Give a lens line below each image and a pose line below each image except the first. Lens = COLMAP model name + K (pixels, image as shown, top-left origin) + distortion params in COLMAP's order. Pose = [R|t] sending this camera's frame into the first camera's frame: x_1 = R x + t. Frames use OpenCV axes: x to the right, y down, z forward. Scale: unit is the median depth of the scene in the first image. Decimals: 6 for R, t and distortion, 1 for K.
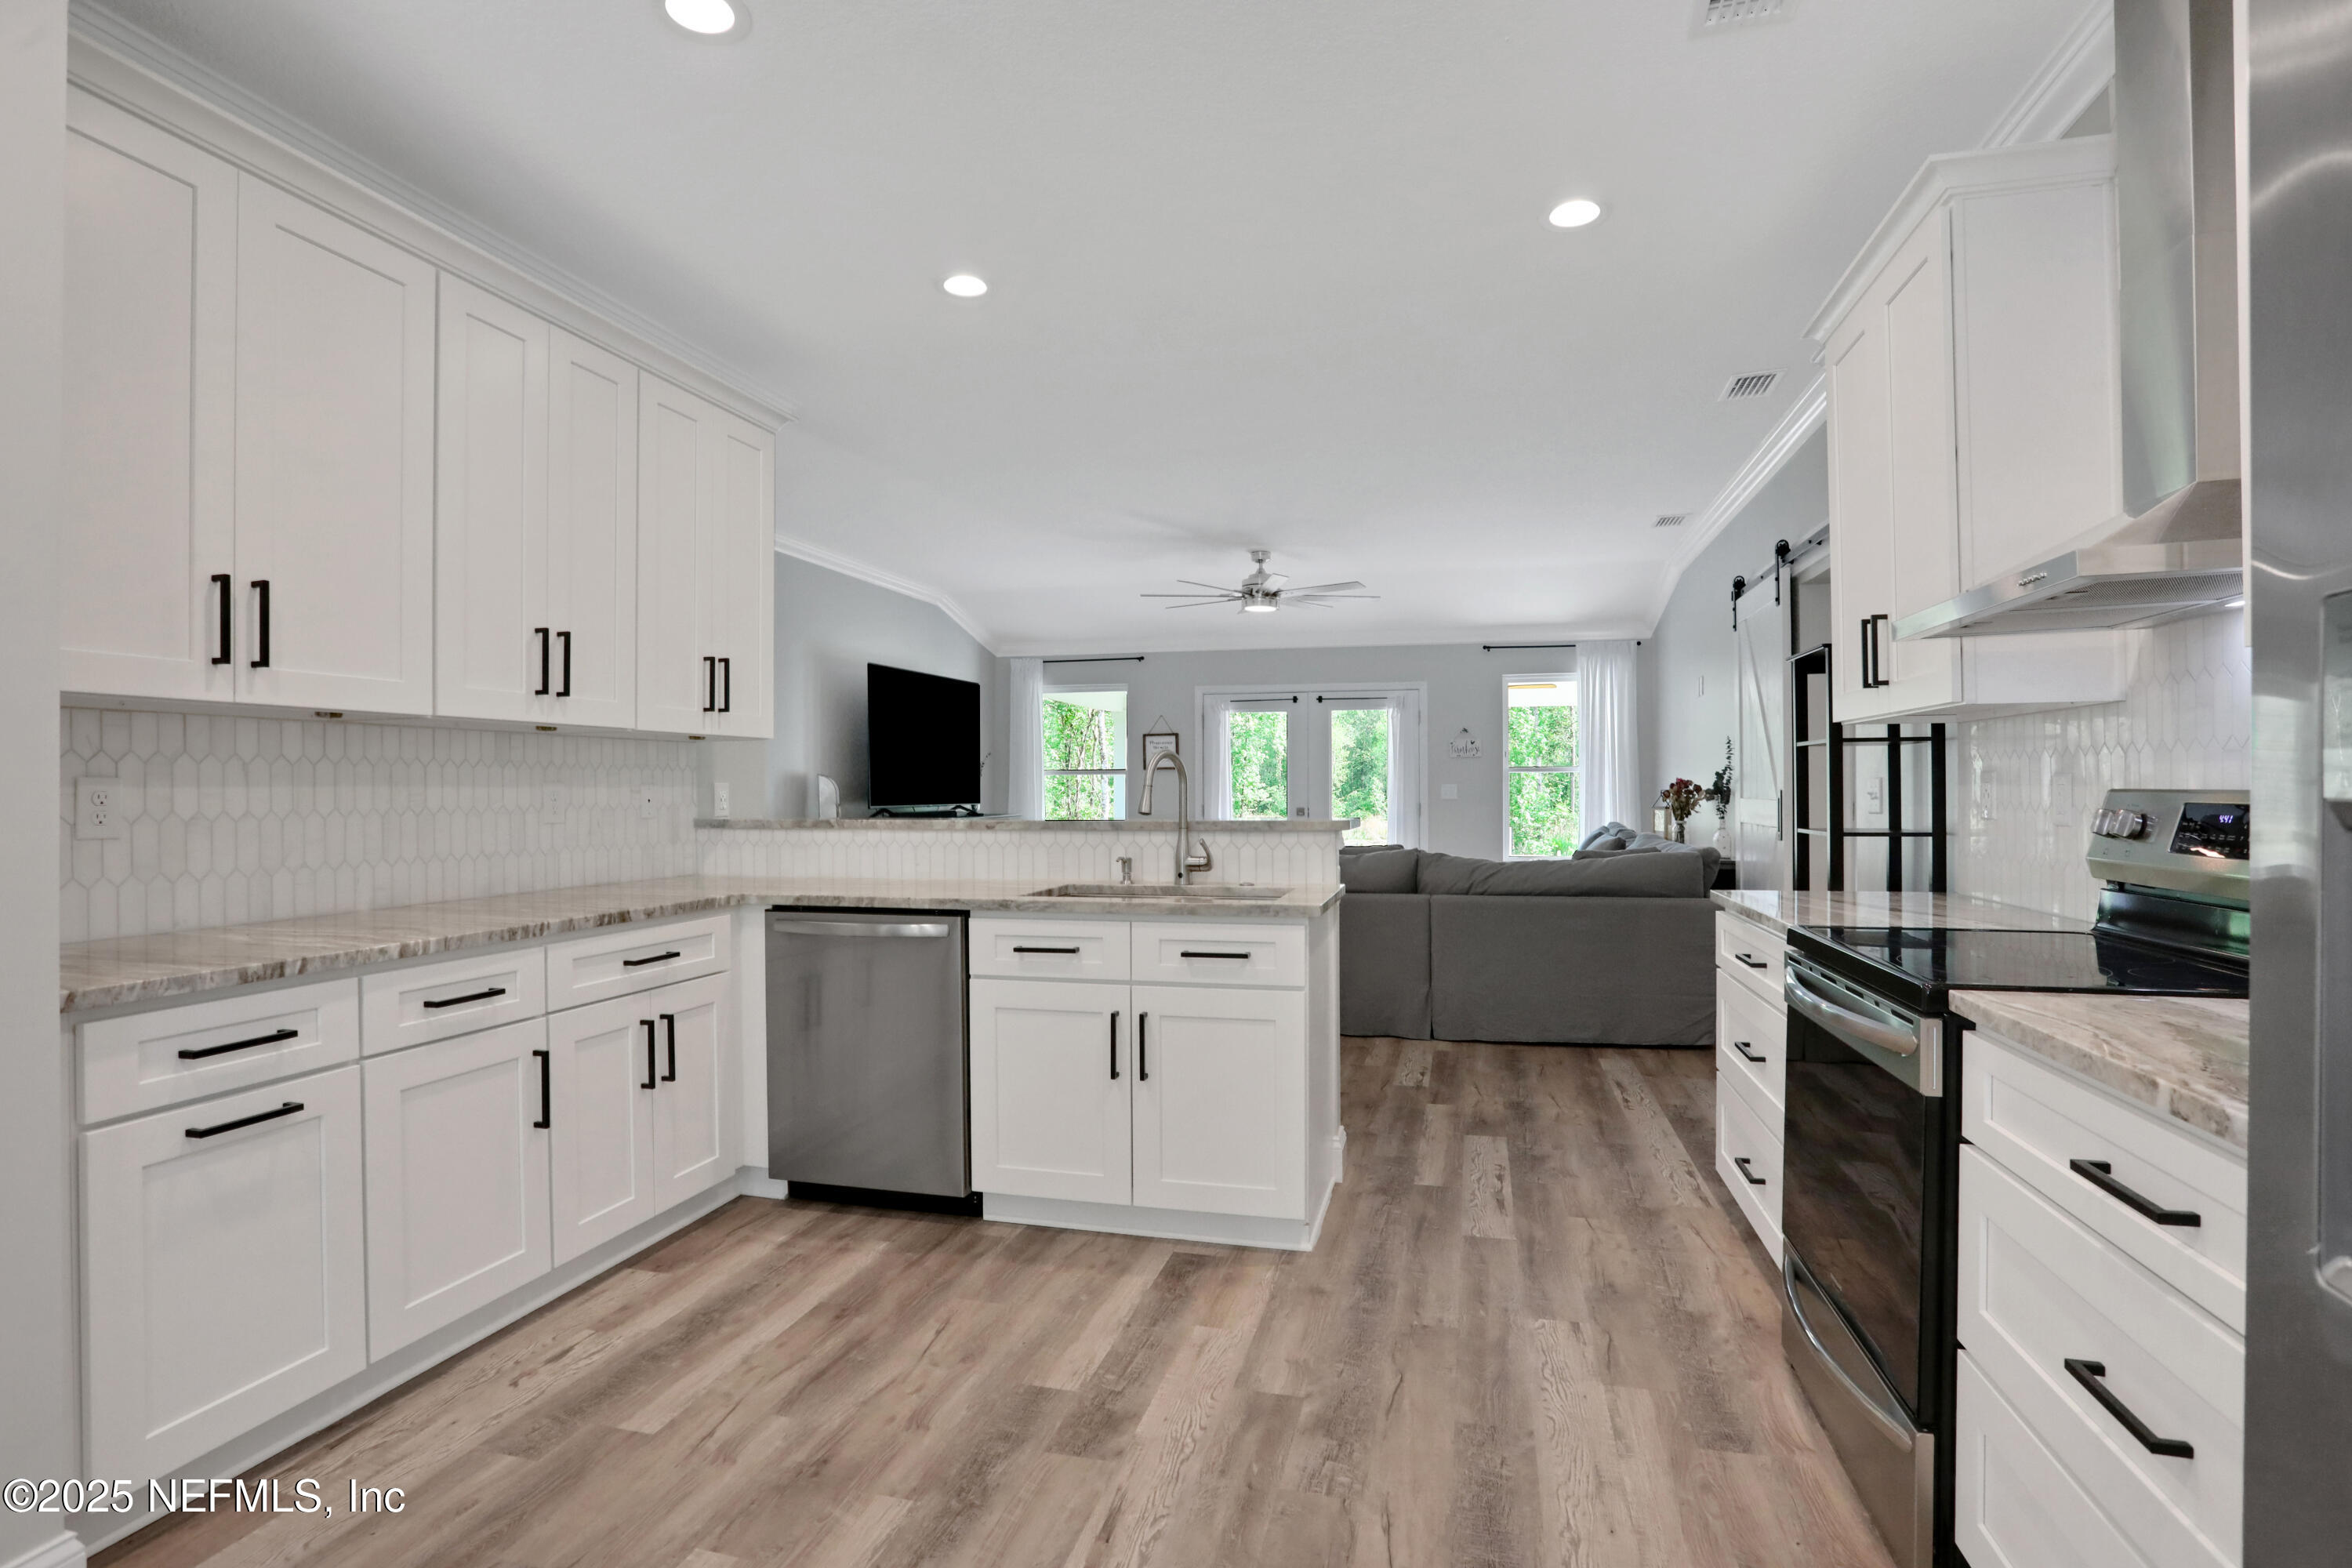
lens RADIAL K [[1142.9, 0, 1176.0], [0, 1142.9, 784.0], [0, 0, 1]] dist [-0.084450, 0.036243]
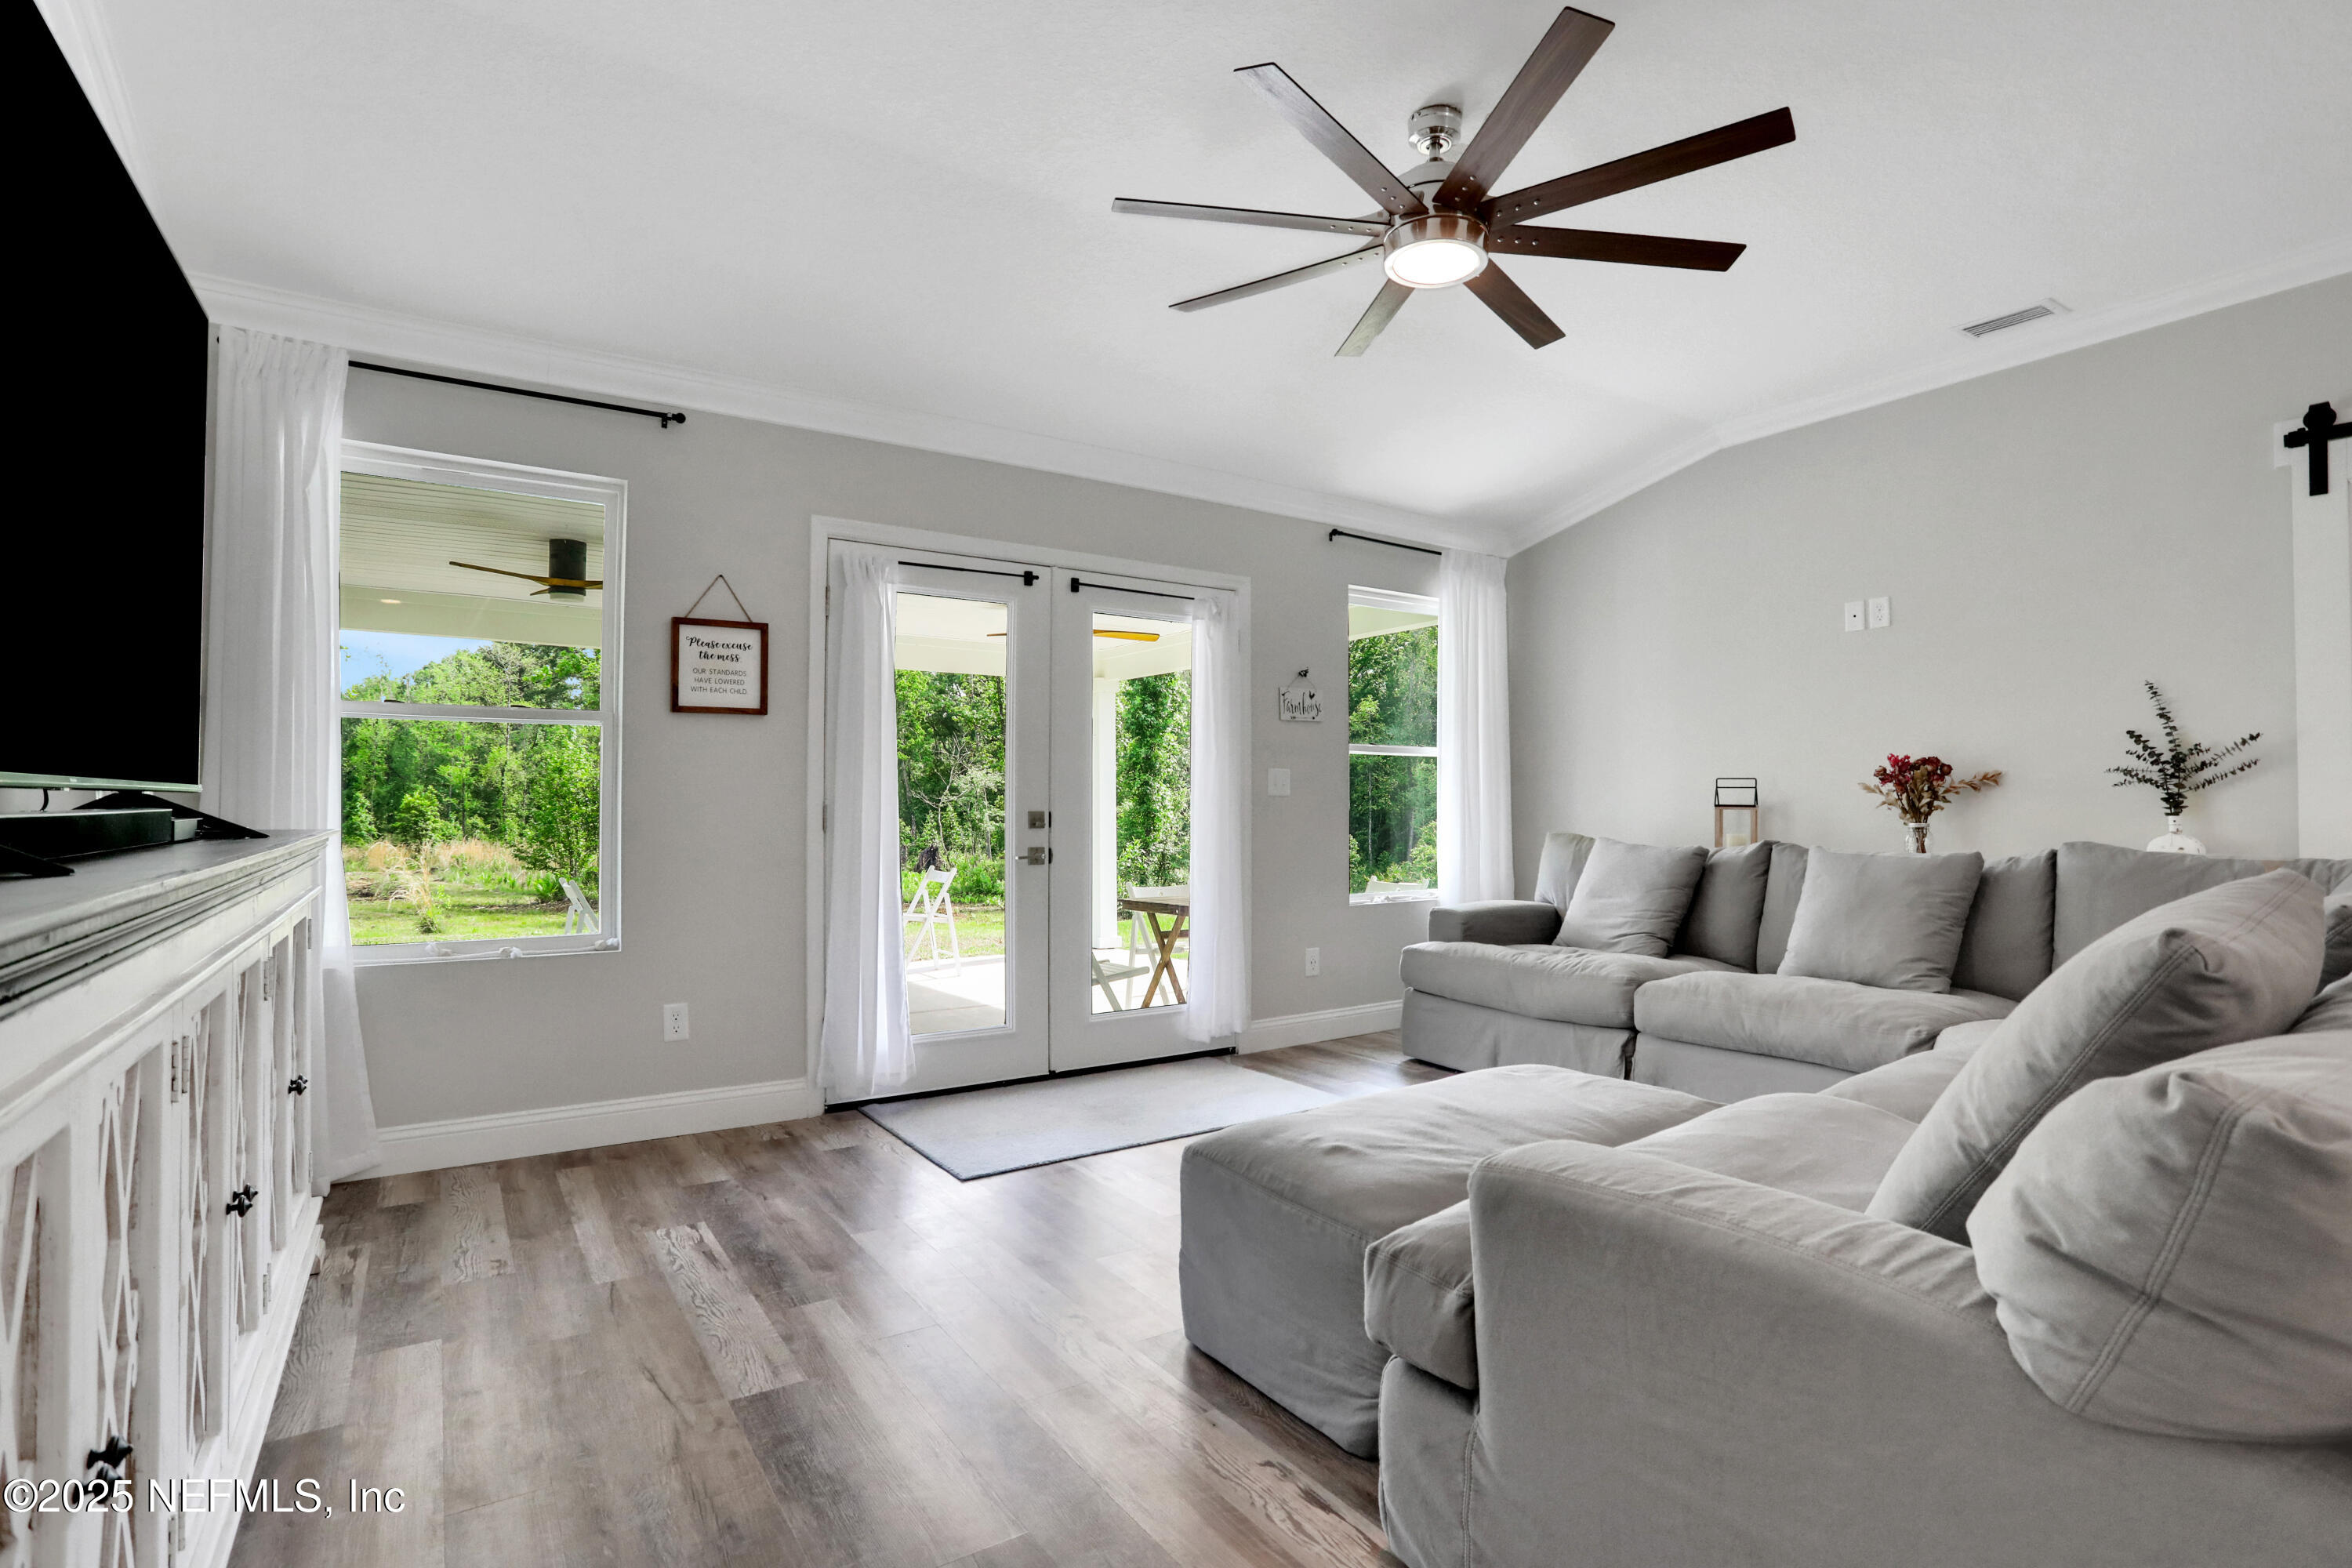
lens RADIAL K [[1142.9, 0, 1176.0], [0, 1142.9, 784.0], [0, 0, 1]] dist [-0.084450, 0.036243]
pose [[0.673240, 0.020043, 0.739152, -0.631826], [-0.006035, 0.999748, -0.021613, 0.061768], [-0.739399, 0.010090, 0.673191, 2.083014]]
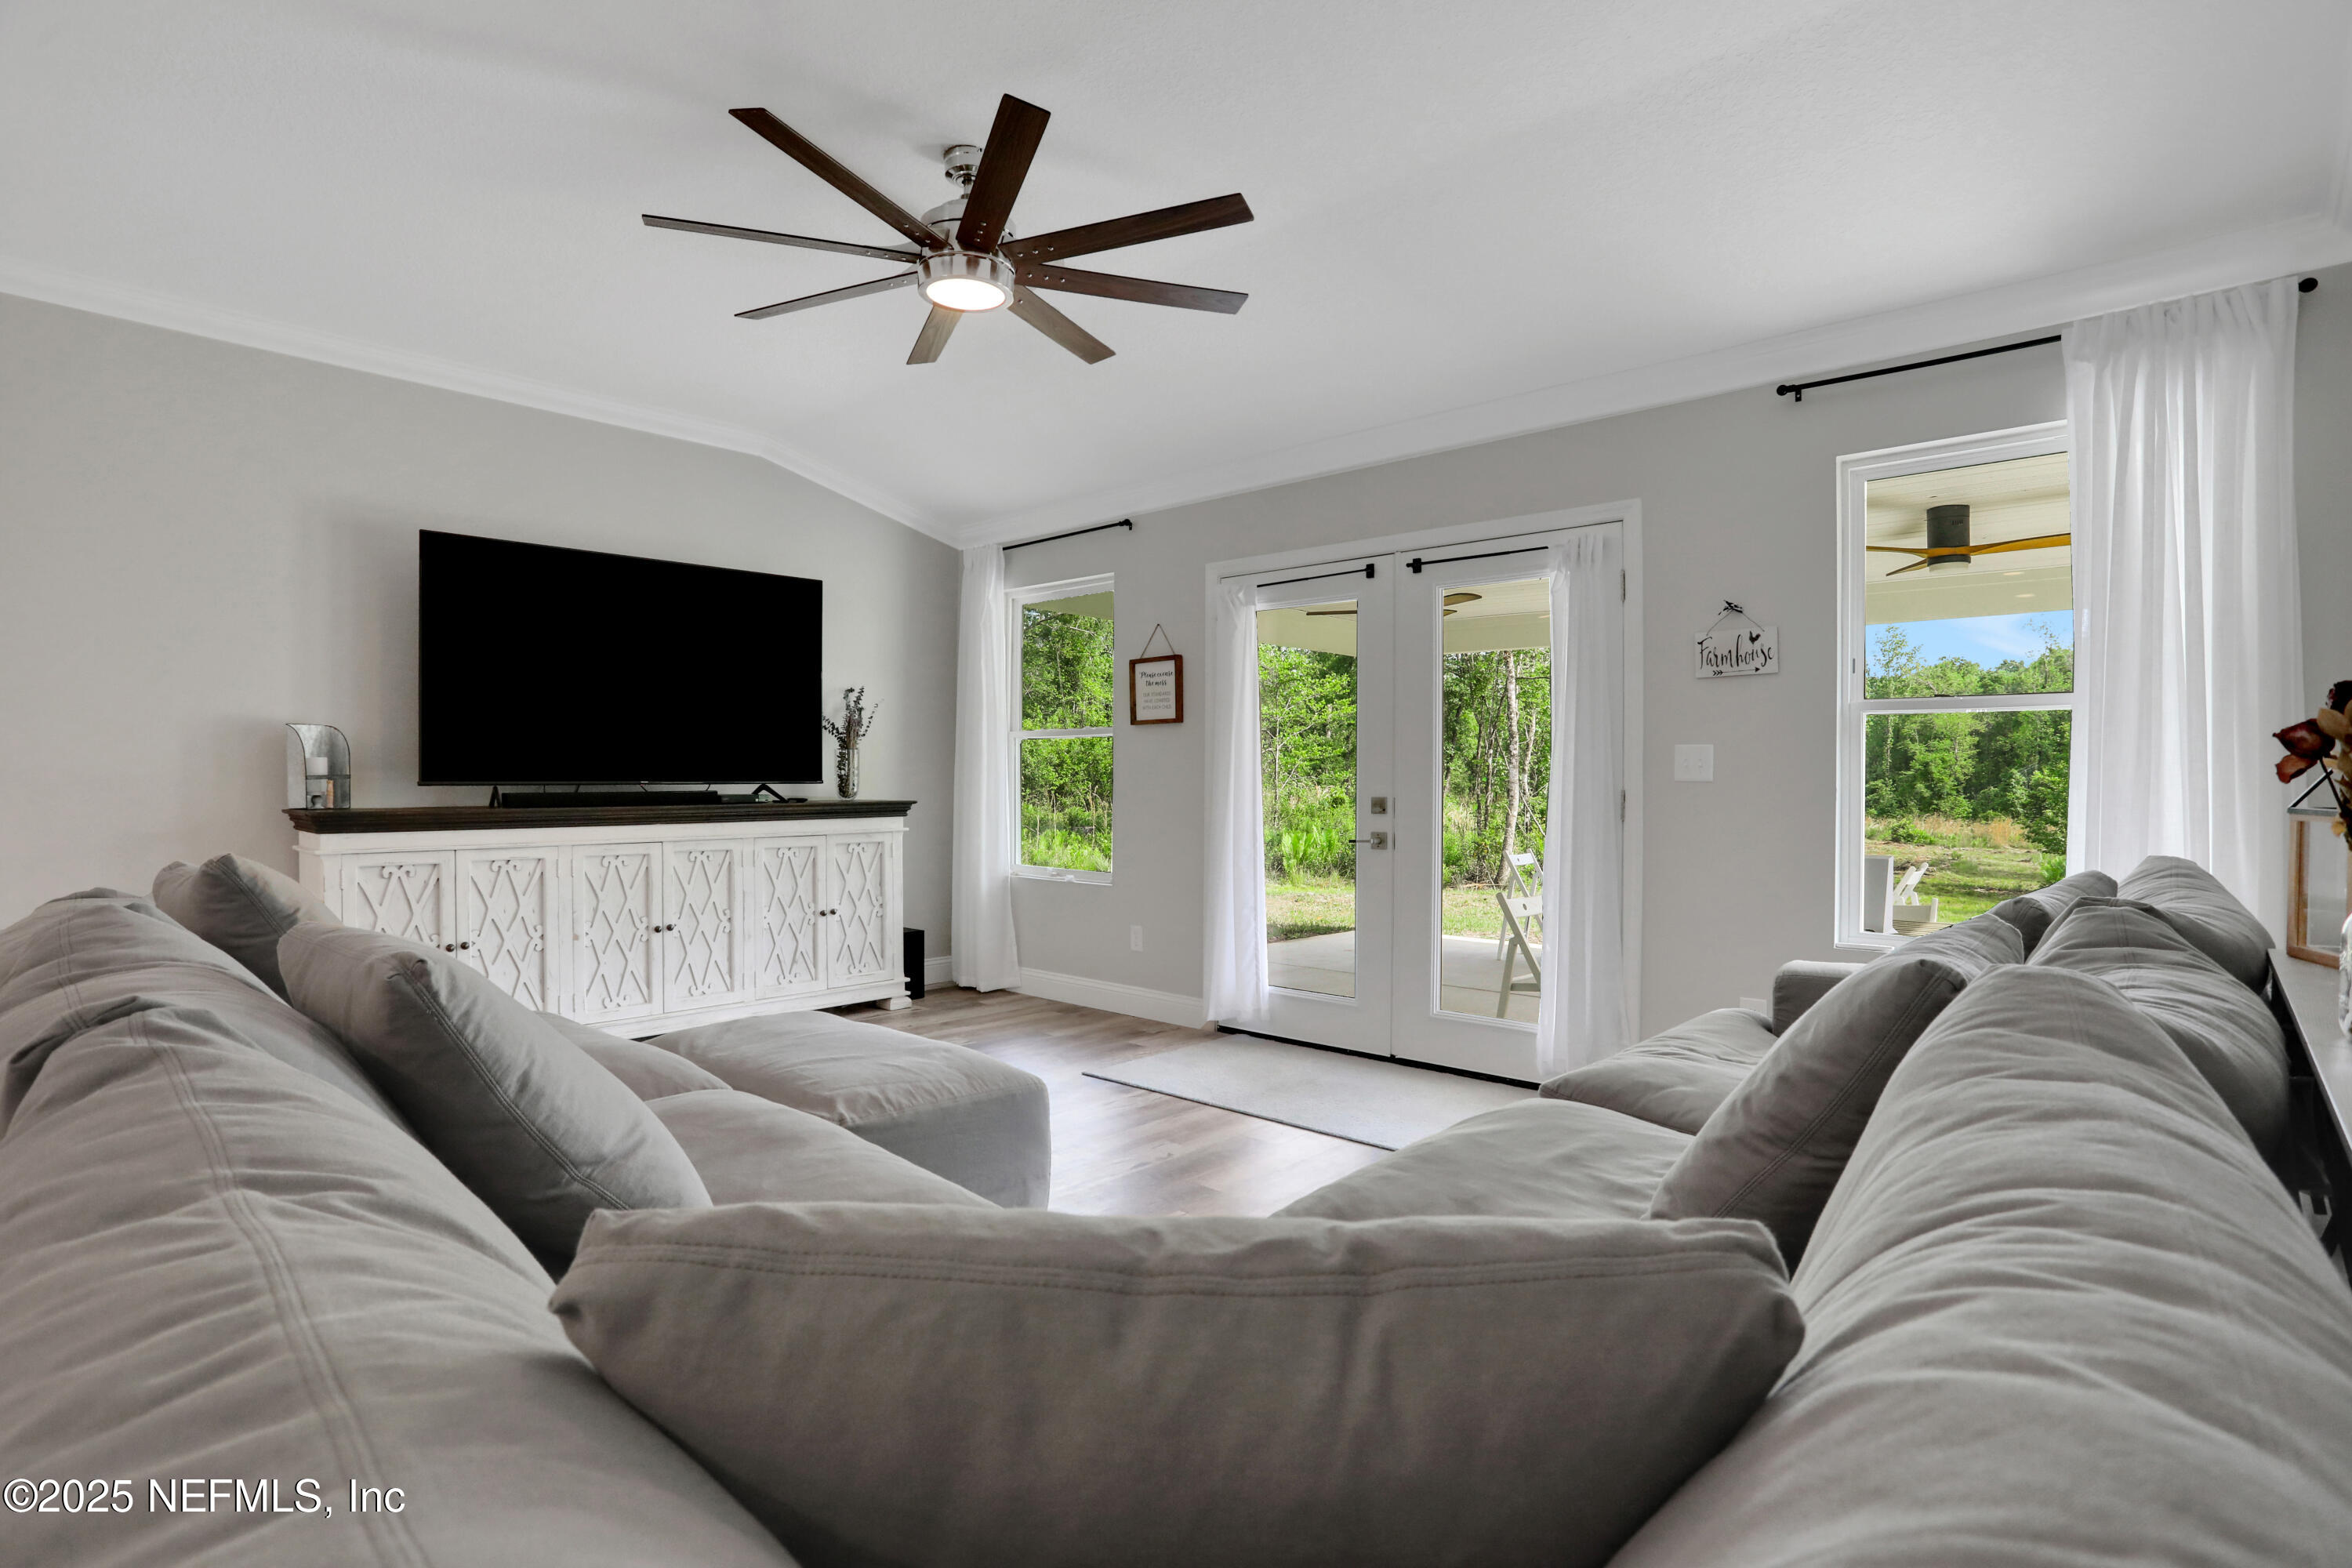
lens RADIAL K [[1142.9, 0, 1176.0], [0, 1142.9, 784.0], [0, 0, 1]] dist [-0.084450, 0.036243]
pose [[0.877756, 0.010066, -0.479003, 0.845363], [-0.008363, 0.999949, 0.005688, 0.042163], [0.479035, -0.000987, 0.877795, 1.753543]]
